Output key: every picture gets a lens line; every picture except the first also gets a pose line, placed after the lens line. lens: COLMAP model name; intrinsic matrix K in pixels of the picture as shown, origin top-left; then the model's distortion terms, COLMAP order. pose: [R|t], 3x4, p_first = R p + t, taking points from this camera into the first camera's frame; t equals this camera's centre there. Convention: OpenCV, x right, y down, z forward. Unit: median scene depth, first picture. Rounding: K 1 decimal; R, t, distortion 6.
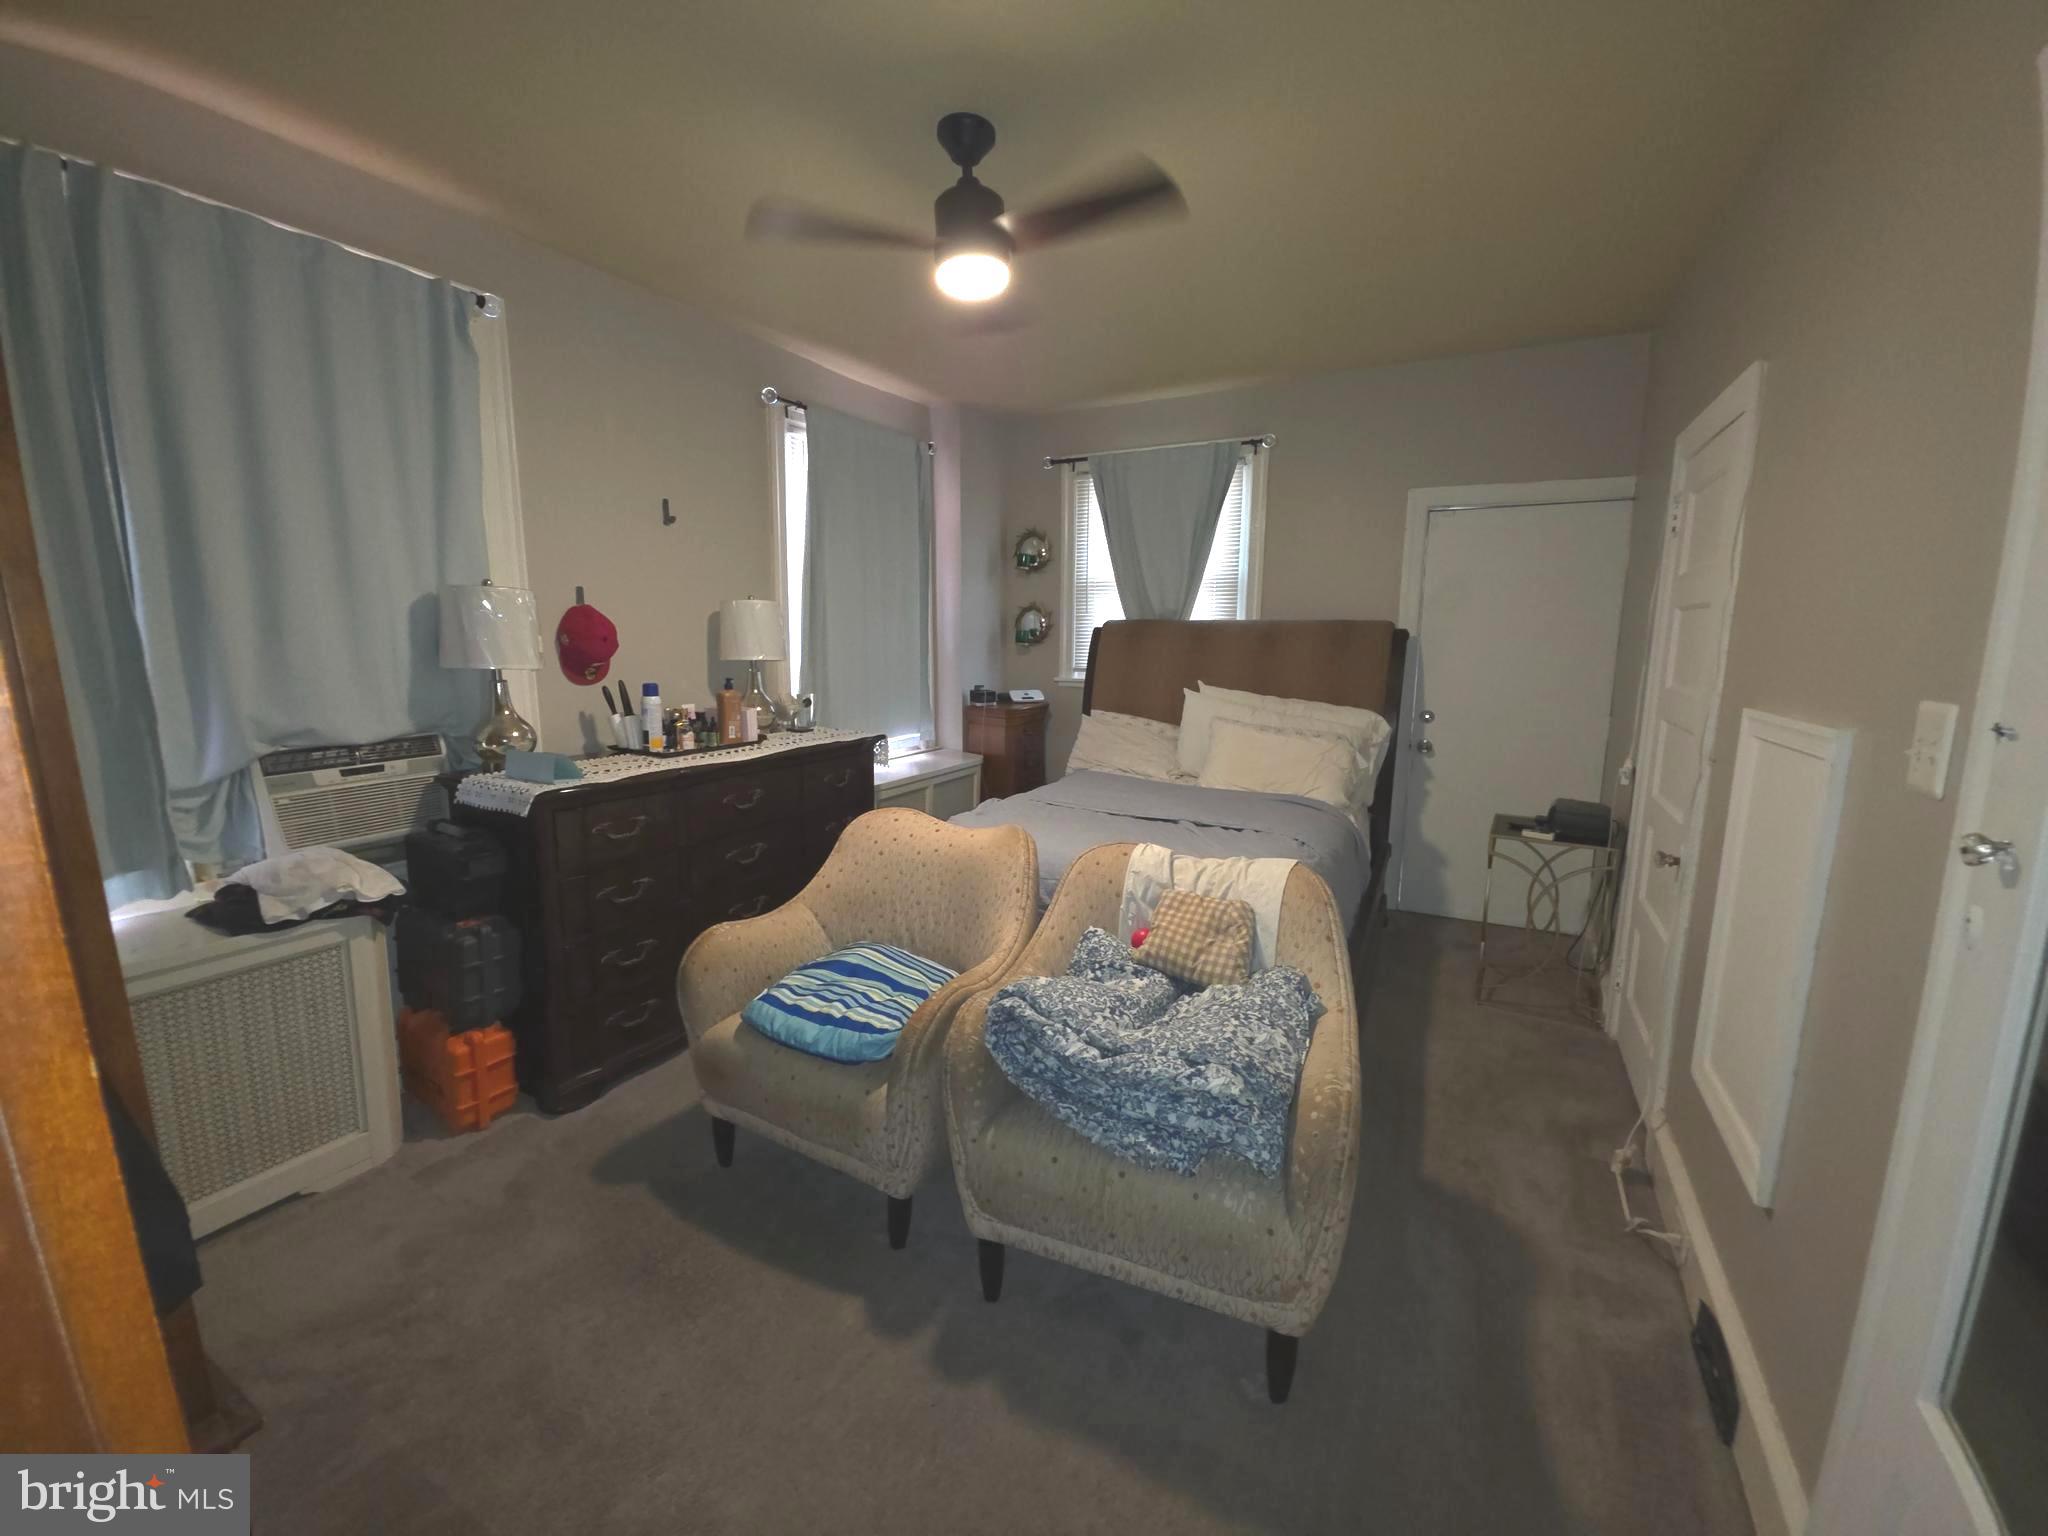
lens RADIAL K [[812.2, 0, 1025.8], [0, 812.2, 765.8], [0, 0, 1]] dist [0.007319, -0.005868]
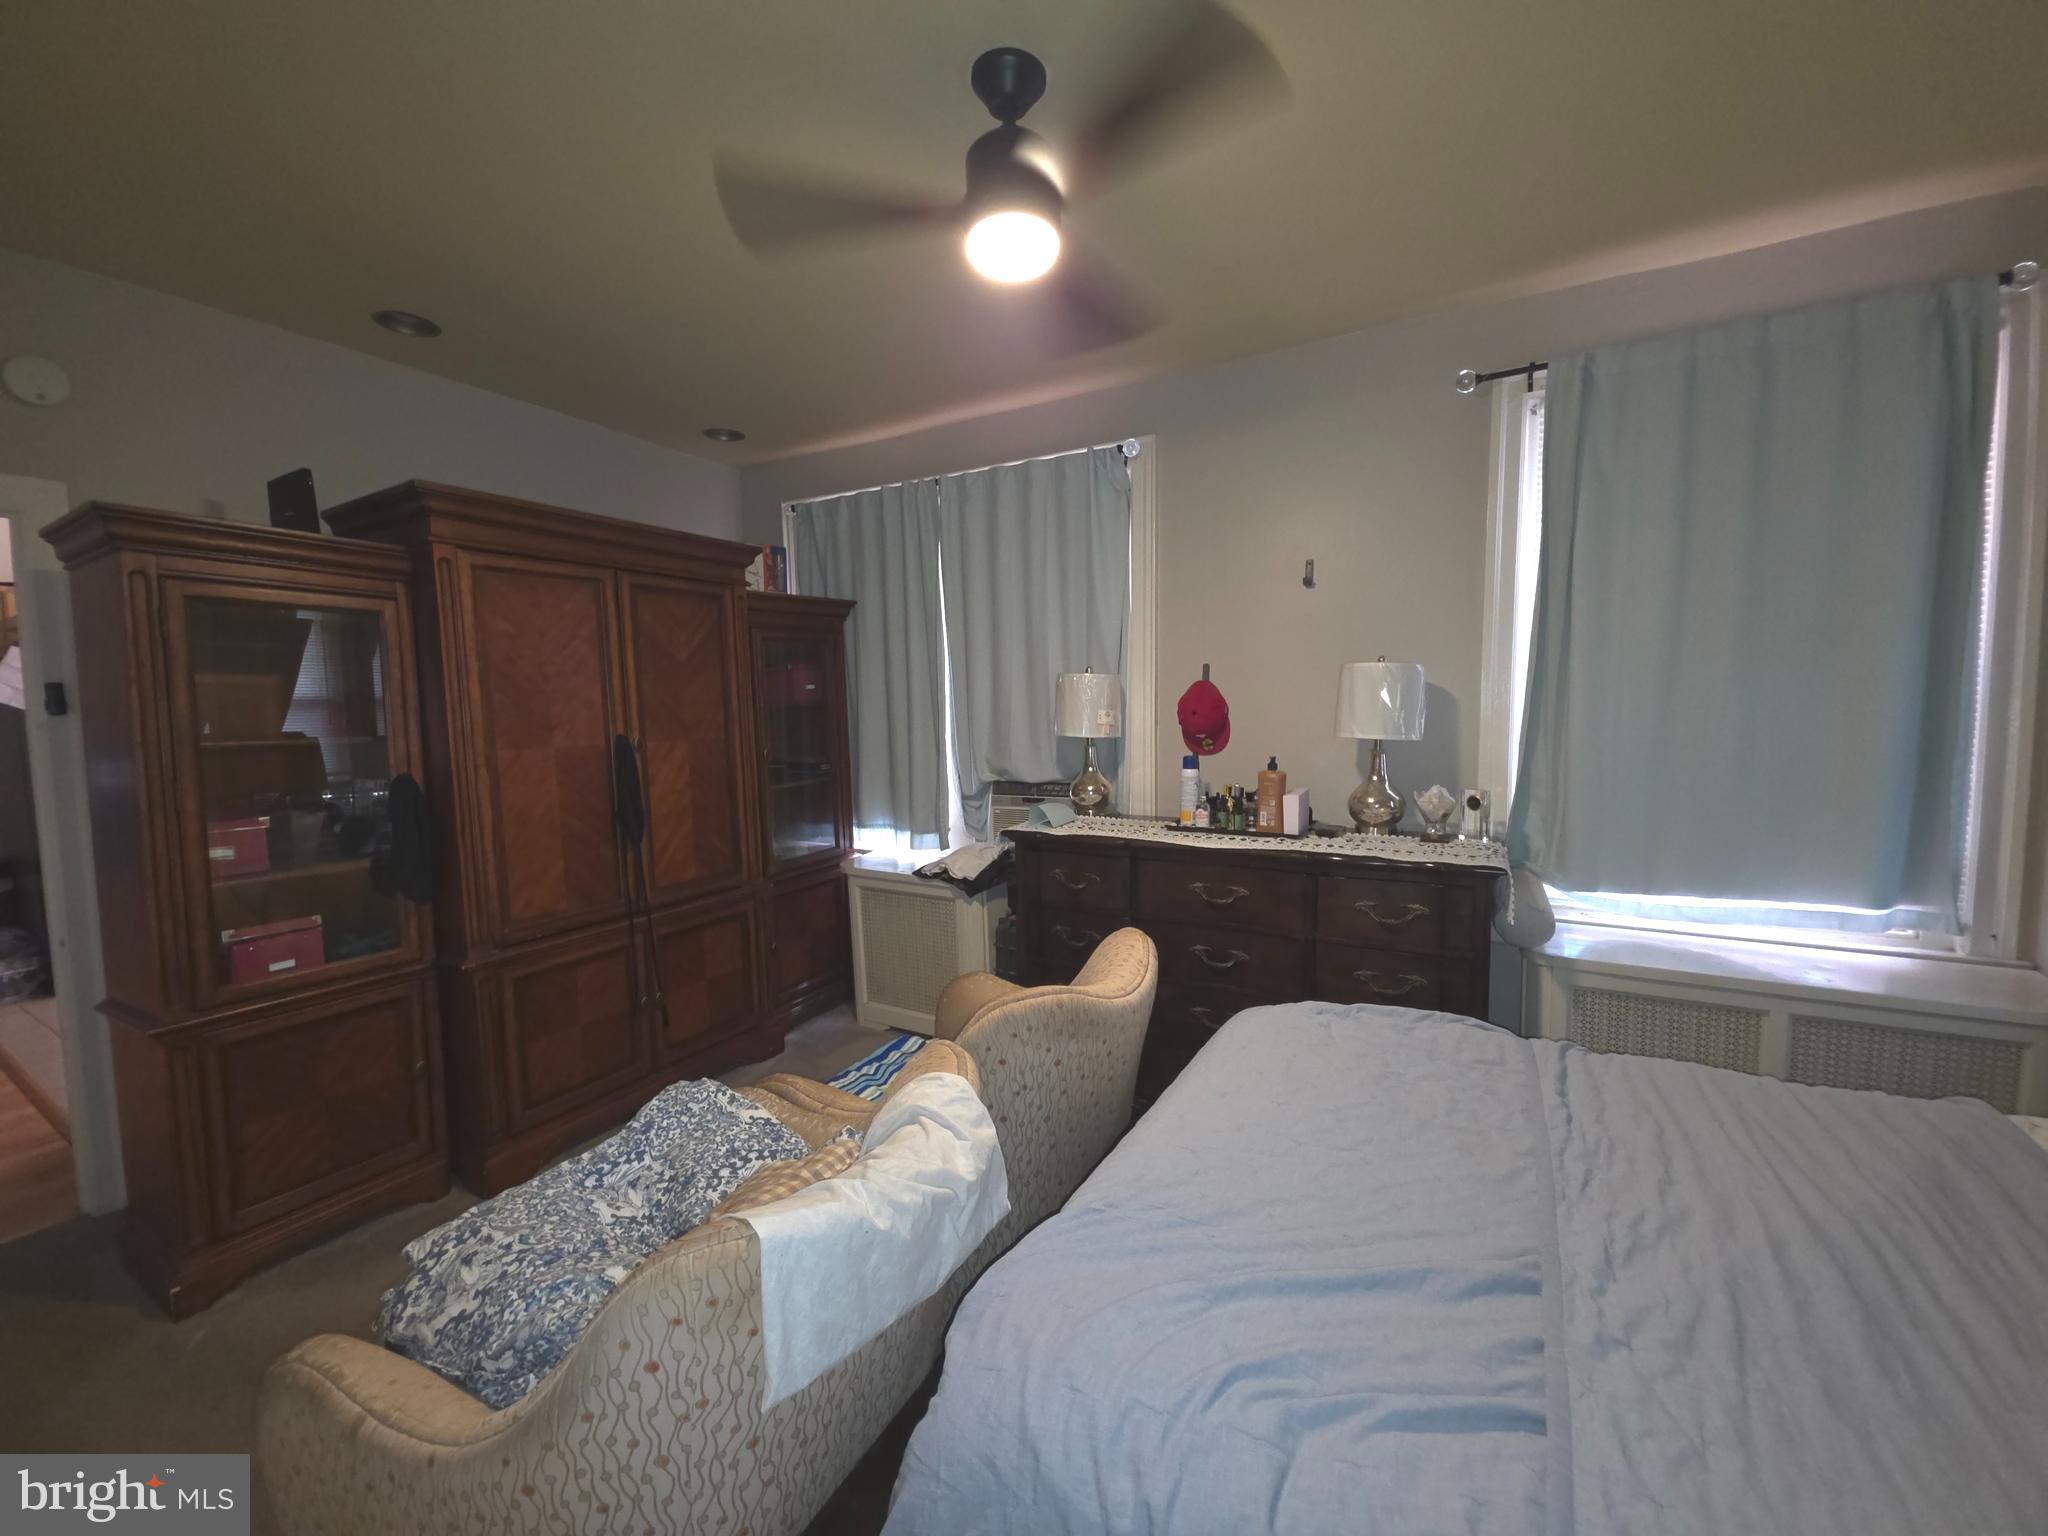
lens RADIAL K [[812.2, 0, 1023.7], [0, 812.2, 771.3], [0, 0, 1]] dist [0.007319, -0.005868]
pose [[-0.021496, 0.073487, -0.997064, 0.507863], [-0.150467, 0.985698, 0.075893, -0.119647], [0.988381, 0.151656, -0.010131, 0.756355]]
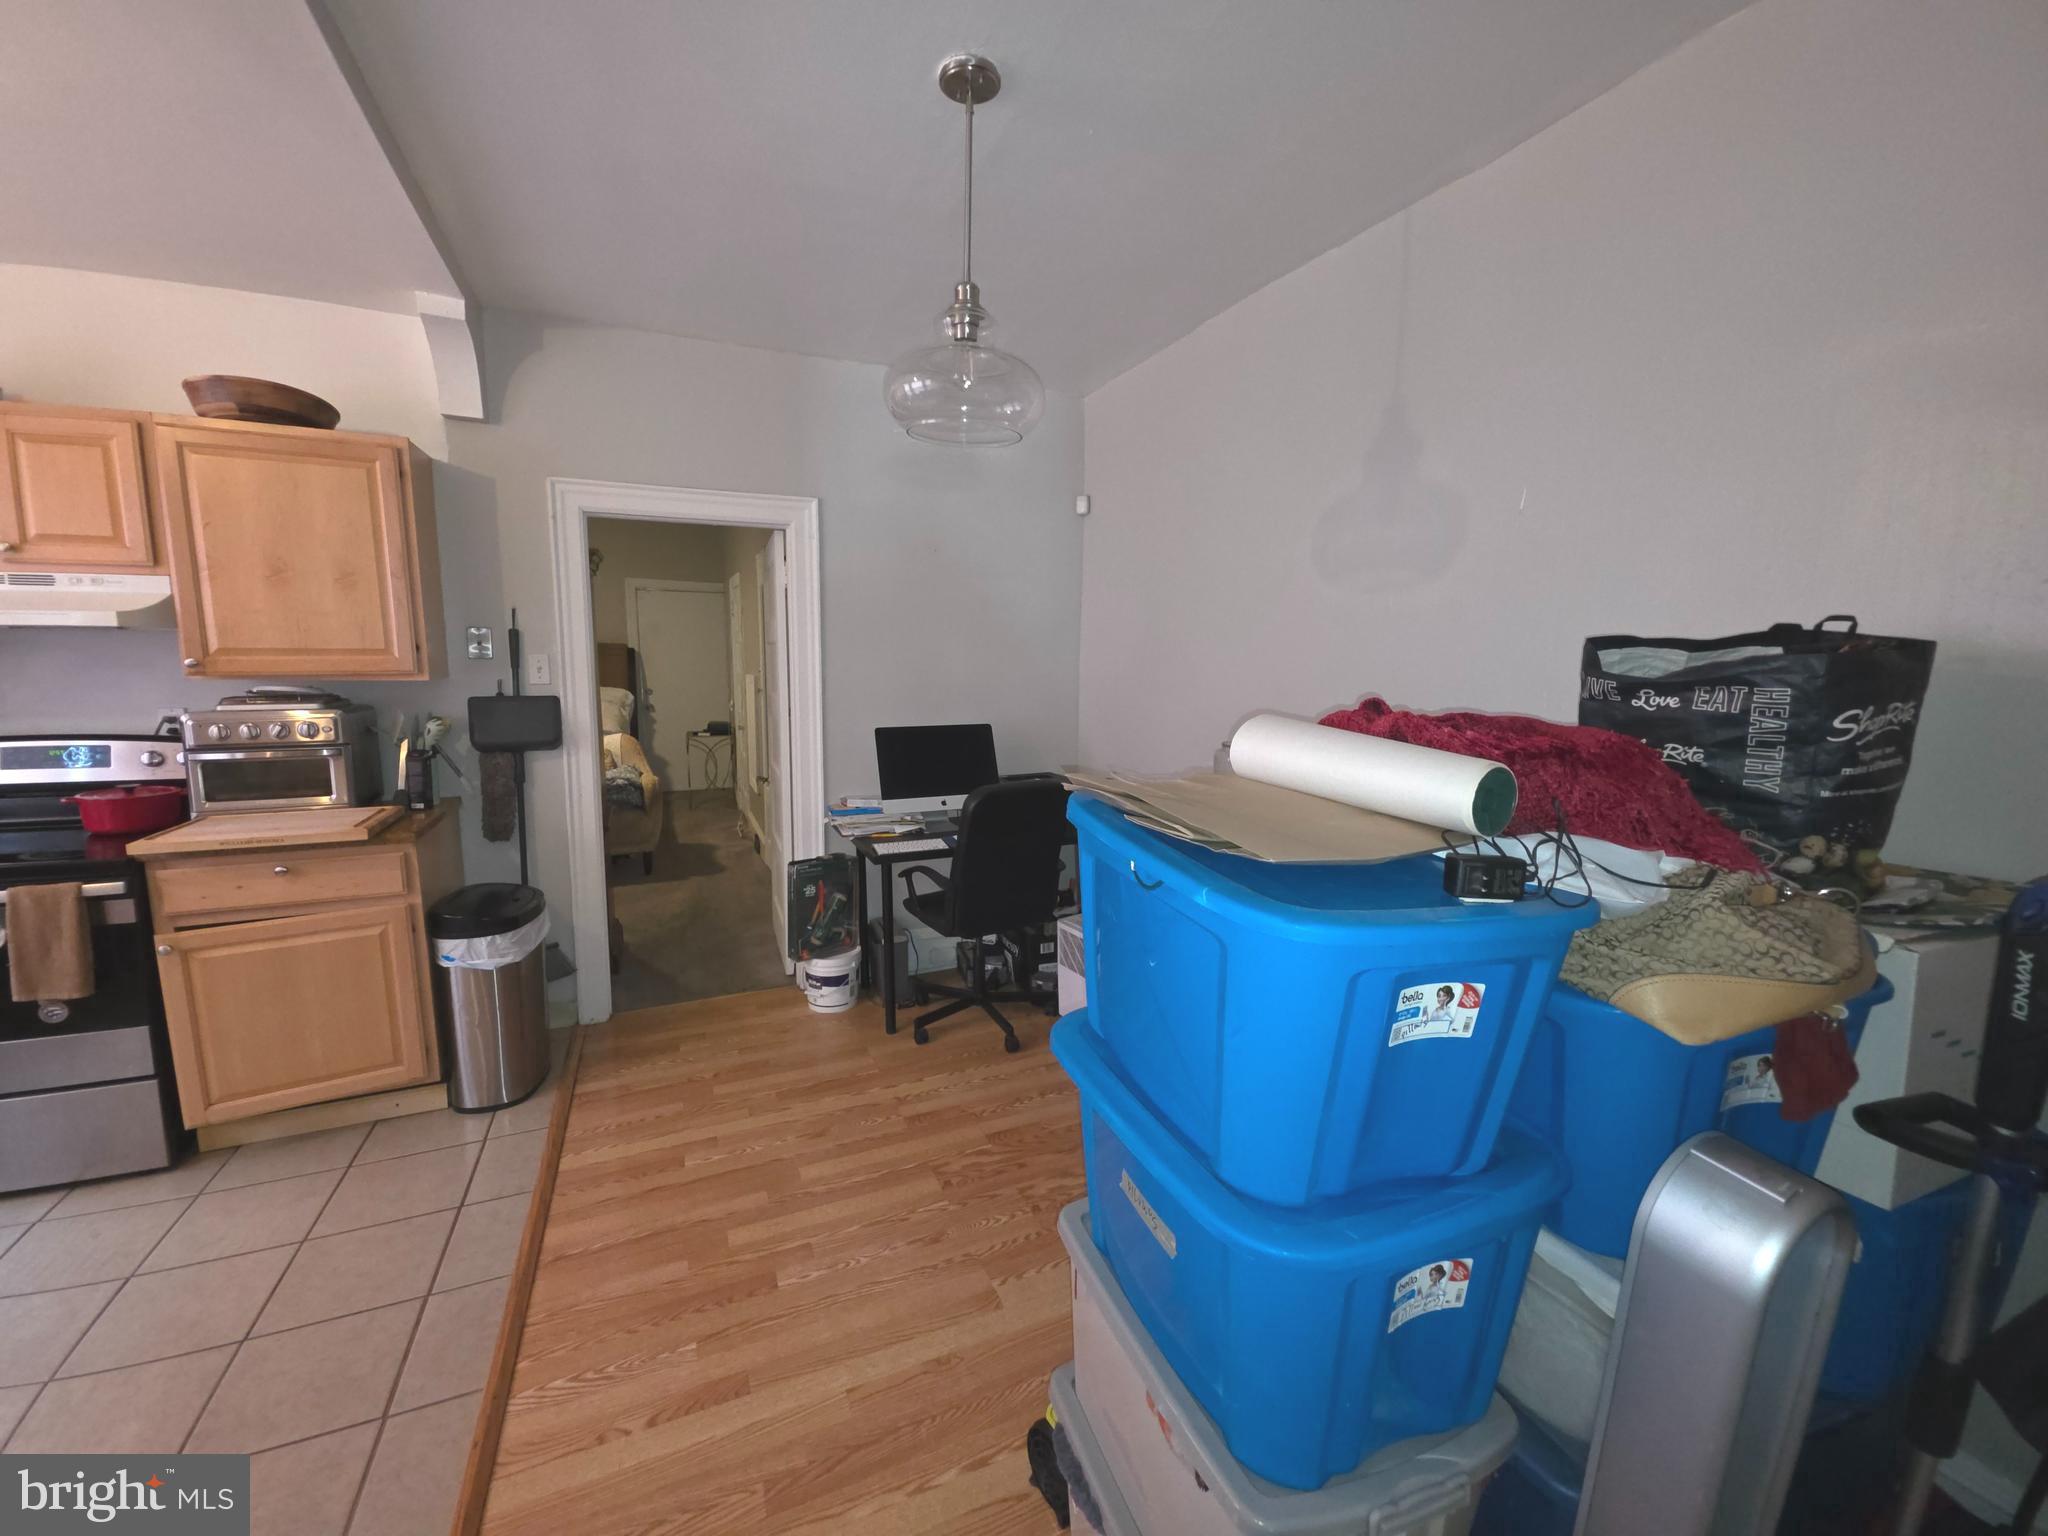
lens RADIAL K [[812.2, 0, 1018.5], [0, 812.2, 777.1], [0, 0, 1]] dist [0.007319, -0.005868]
pose [[0.608759, -0.109113, 0.785816, -0.712492], [0.106395, 0.992778, 0.055427, 0.172834], [-0.786189, 0.049865, 0.615972, -1.214533]]
